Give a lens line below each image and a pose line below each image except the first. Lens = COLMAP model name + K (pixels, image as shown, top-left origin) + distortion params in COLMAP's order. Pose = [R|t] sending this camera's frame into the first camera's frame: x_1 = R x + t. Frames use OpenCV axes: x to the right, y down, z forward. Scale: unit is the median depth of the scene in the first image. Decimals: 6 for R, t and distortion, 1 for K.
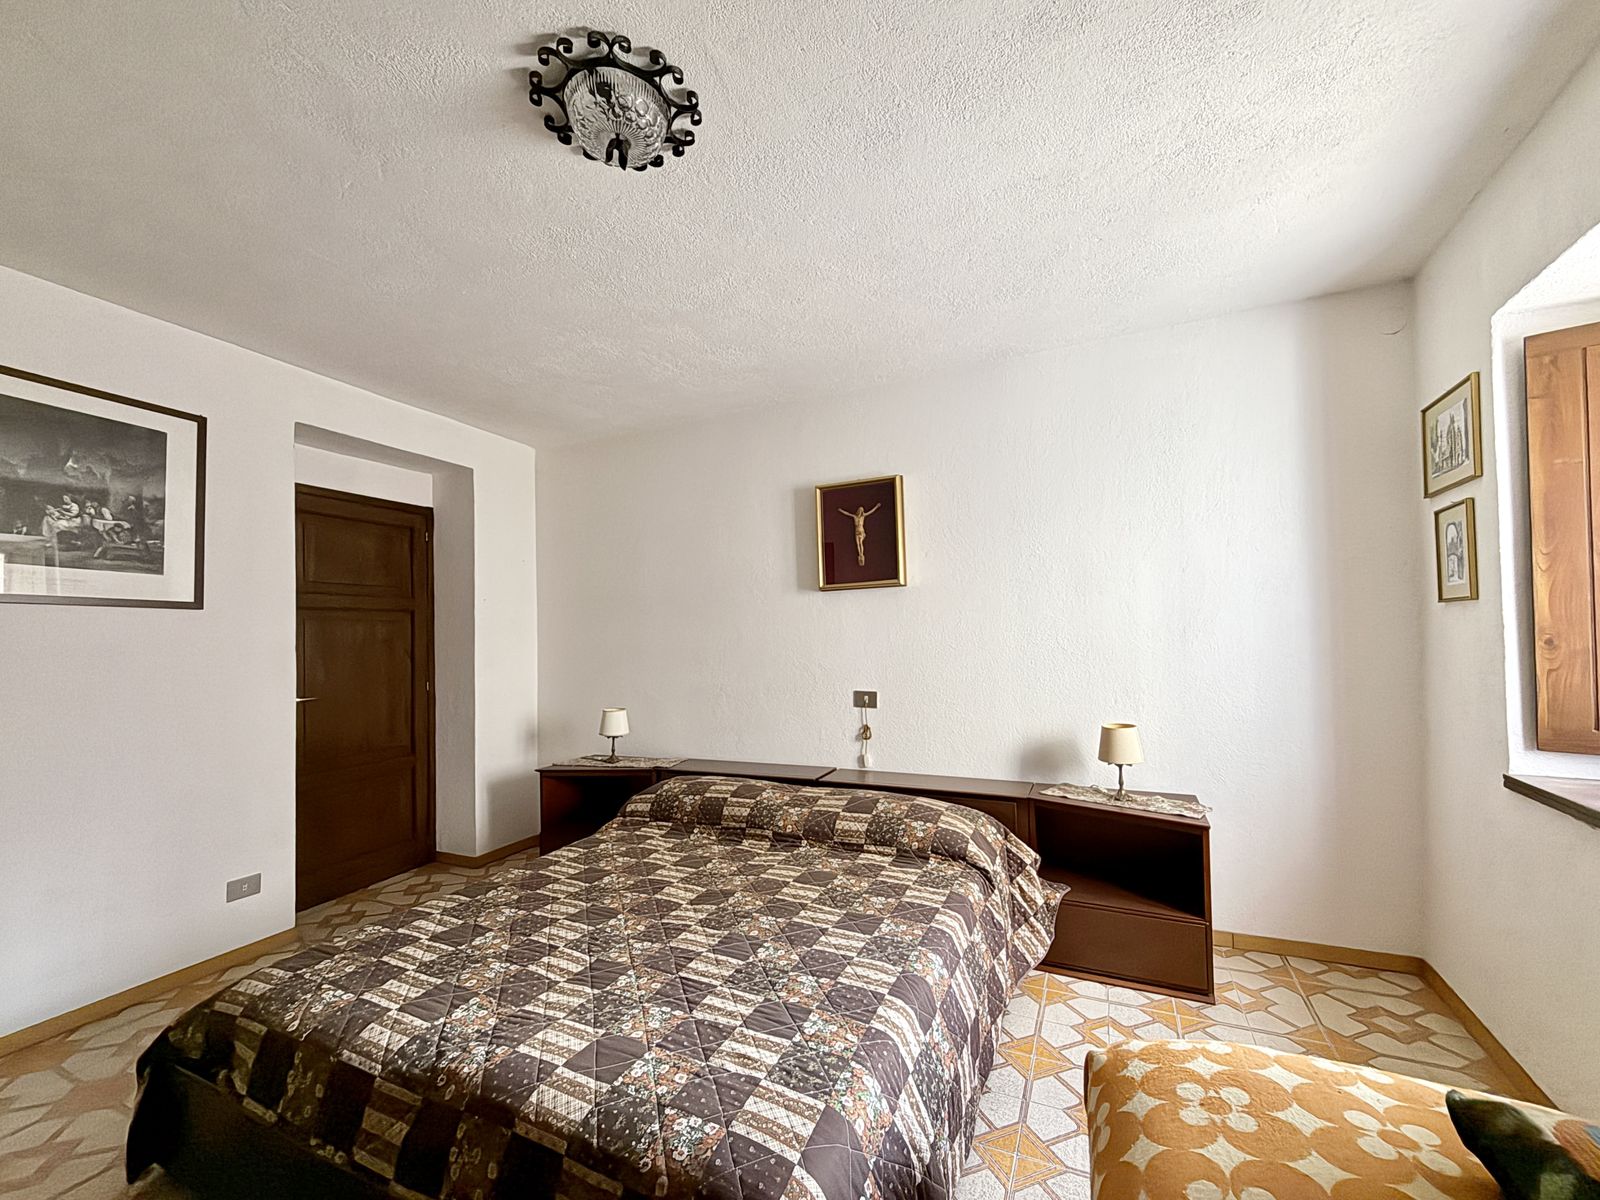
lens RADIAL K [[642.9, 0, 769.0], [0, 642.9, 622.7], [0, 0, 1]] dist [0.000521, -0.000198]
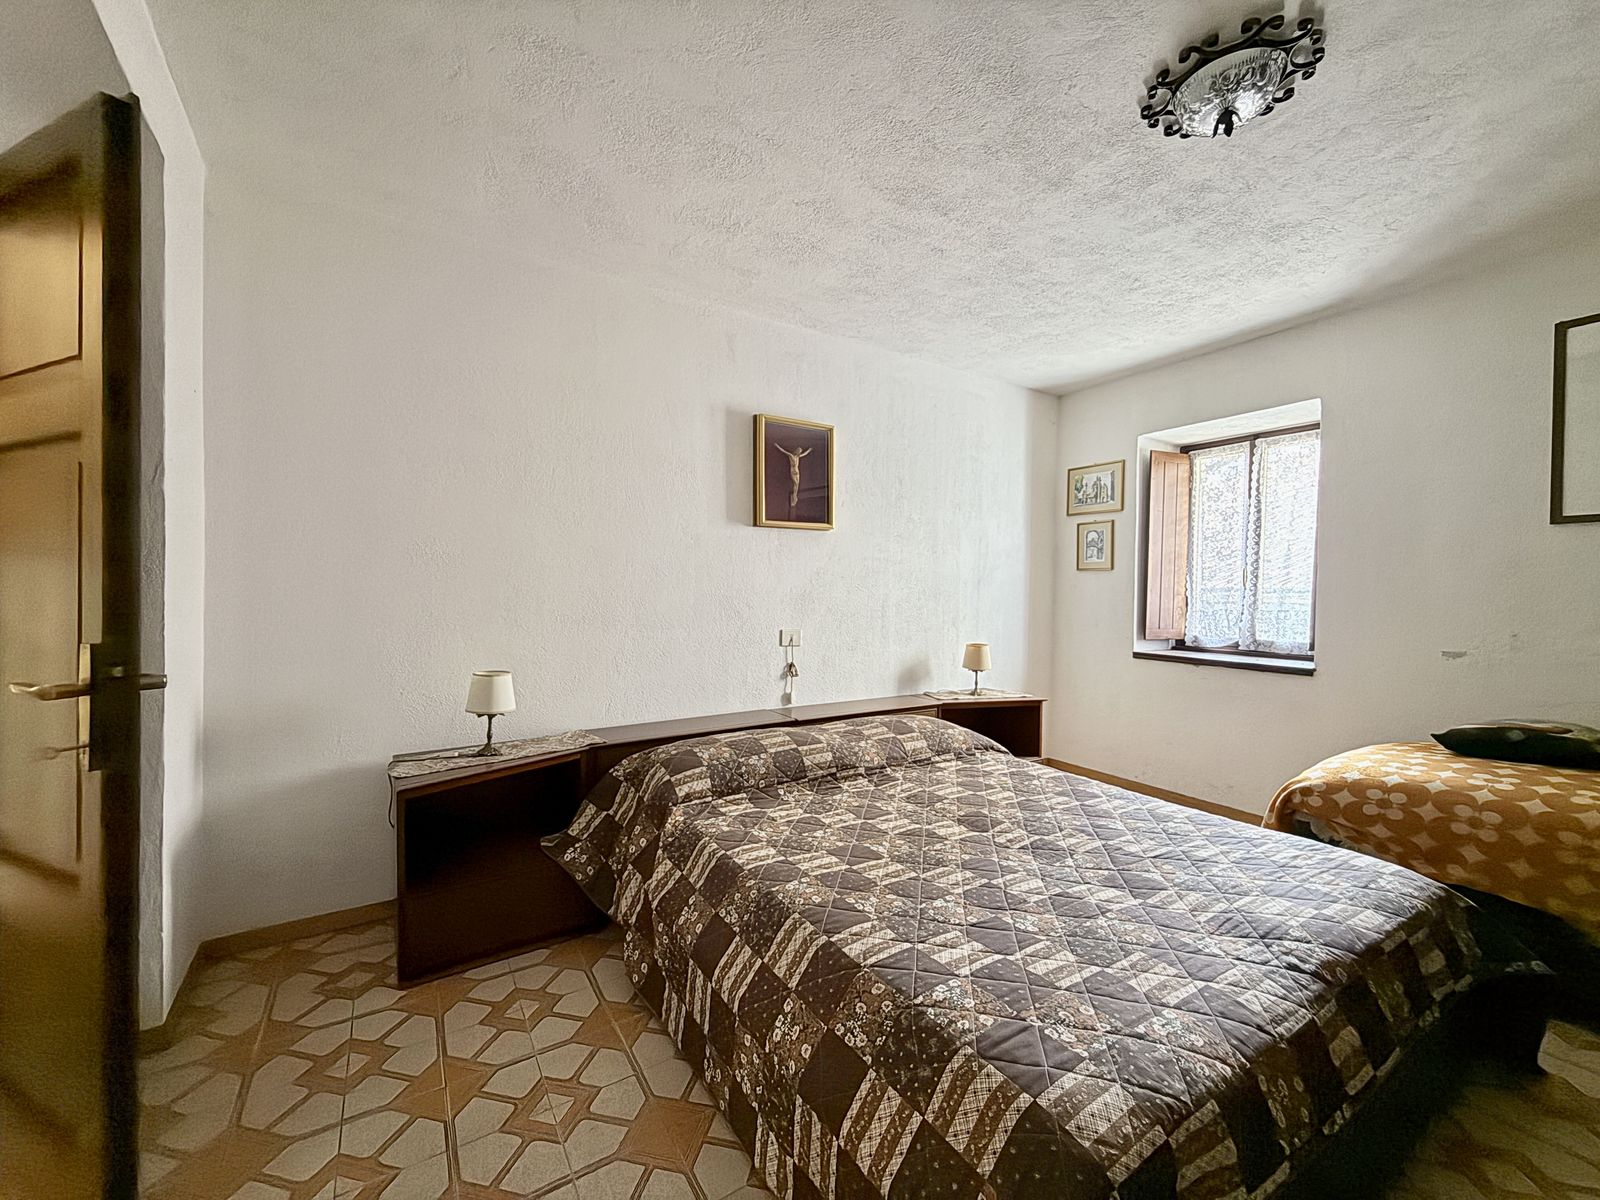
lens RADIAL K [[642.9, 0, 794.3], [0, 642.9, 600.9], [0, 0, 1]] dist [0.000521, -0.000198]
pose [[0.531706, 0.011859, 0.846846, -0.811860], [-0.041387, 0.999071, 0.011995, 0.055387], [-0.845917, -0.041426, 0.531703, 0.523685]]
